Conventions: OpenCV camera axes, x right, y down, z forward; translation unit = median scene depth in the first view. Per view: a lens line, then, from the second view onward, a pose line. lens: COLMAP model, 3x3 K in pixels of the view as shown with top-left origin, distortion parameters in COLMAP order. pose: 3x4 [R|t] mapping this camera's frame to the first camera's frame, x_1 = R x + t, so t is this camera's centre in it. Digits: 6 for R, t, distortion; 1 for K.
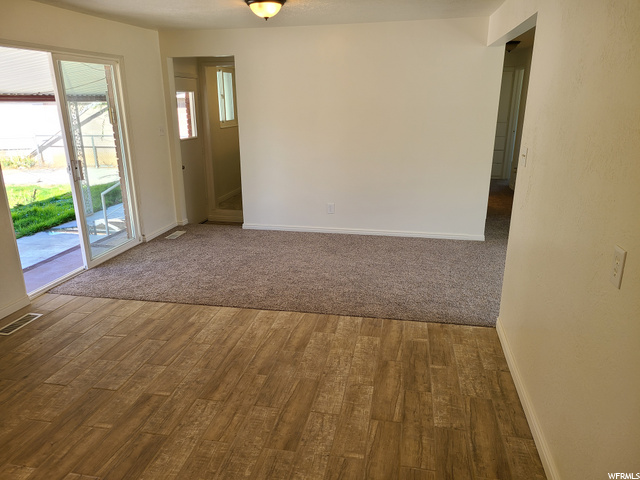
lens RADIAL K [[477.2, 0, 308.7], [0, 477.2, 247.8], [0, 0, 1]] dist [0.054045, -0.033035]
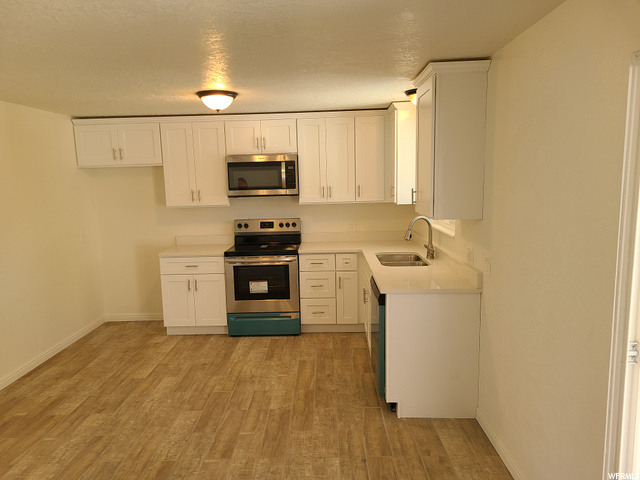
lens RADIAL K [[477.2, 0, 308.2], [0, 477.2, 246.8], [0, 0, 1]] dist [0.054045, -0.033035]
pose [[-0.983105, 0.060617, -0.172712, -0.294443], [-0.019349, 0.903869, 0.427371, -0.470476], [0.182015, 0.423492, -0.887426, 1.465256]]
